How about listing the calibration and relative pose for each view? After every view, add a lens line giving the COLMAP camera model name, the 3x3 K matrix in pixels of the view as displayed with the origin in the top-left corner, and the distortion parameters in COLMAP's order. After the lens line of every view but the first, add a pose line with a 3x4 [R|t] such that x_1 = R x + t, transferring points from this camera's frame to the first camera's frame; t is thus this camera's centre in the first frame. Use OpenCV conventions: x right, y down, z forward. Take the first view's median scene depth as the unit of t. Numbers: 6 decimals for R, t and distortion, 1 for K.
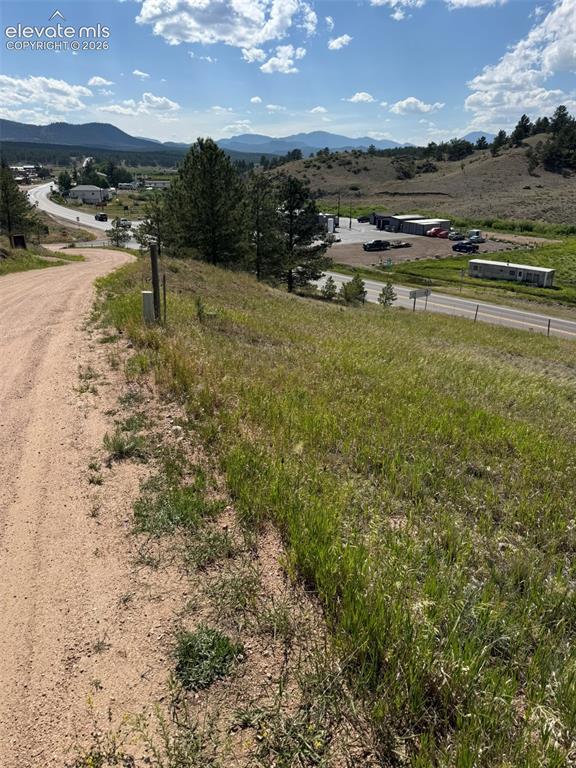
lens RADIAL K [[474.7, 0, 270.0], [0, 474.7, 351.5], [0, 0, 1]] dist [0.041986, -0.034060]
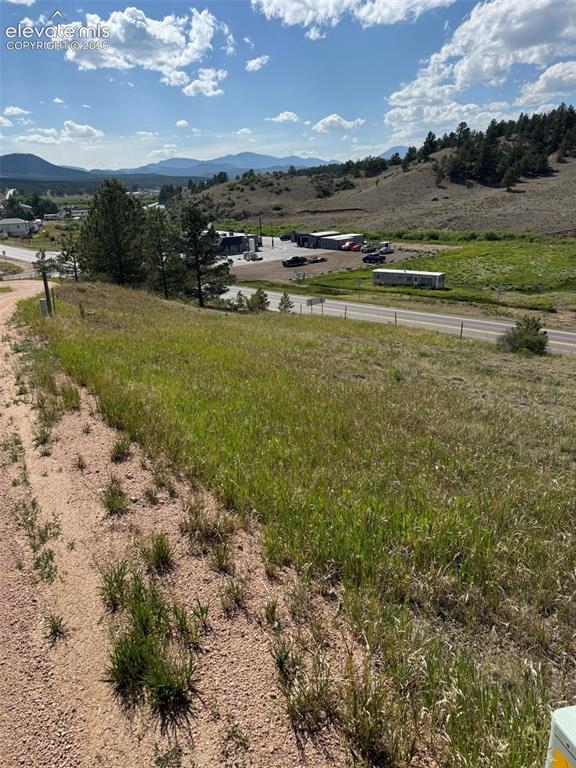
lens RADIAL K [[541.5, 0, 288.6], [0, 541.5, 379.2], [0, 0, 1]] dist [0.086176, -0.119000]
pose [[0.993798, -0.078250, 0.079008, 0.077129], [0.079510, 0.996750, -0.012926, 0.048242], [-0.077740, 0.019127, 0.996790, -0.184971]]
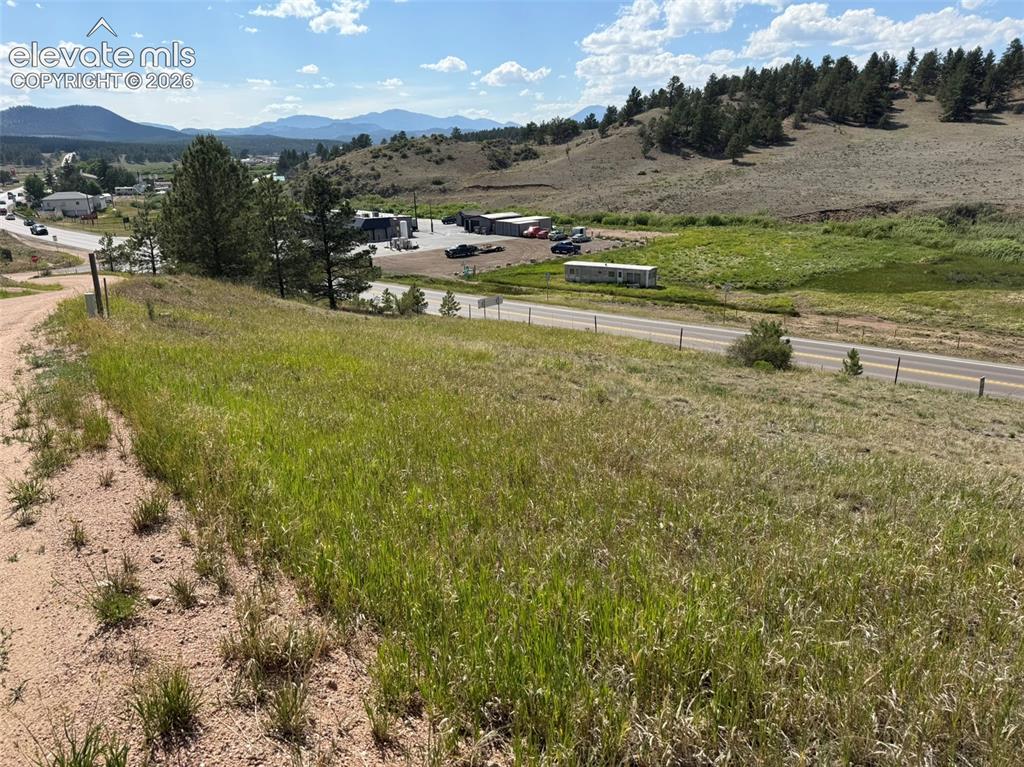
lens RADIAL K [[706.6, 0, 512.5], [0, 706.6, 382.6], [0, 0, 1]] dist [0.092699, -0.104952]
pose [[0.983618, -0.086988, 0.157888, 0.083007], [0.094990, 0.994512, -0.043849, 0.051150], [-0.153208, 0.058128, 0.986483, -0.161586]]
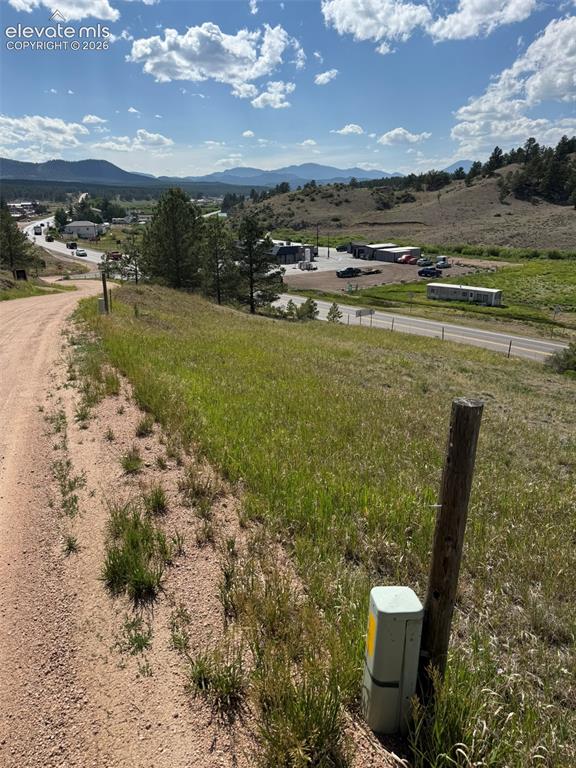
lens RADIAL K [[551.9, 0, 295.1], [0, 551.9, 370.9], [0, 0, 1]] dist [0.136762, -0.239058]
pose [[0.999765, -0.019534, -0.009387, 0.091240], [0.019023, 0.998482, -0.051699, 0.053487], [0.010383, 0.051508, 0.998619, -0.210261]]
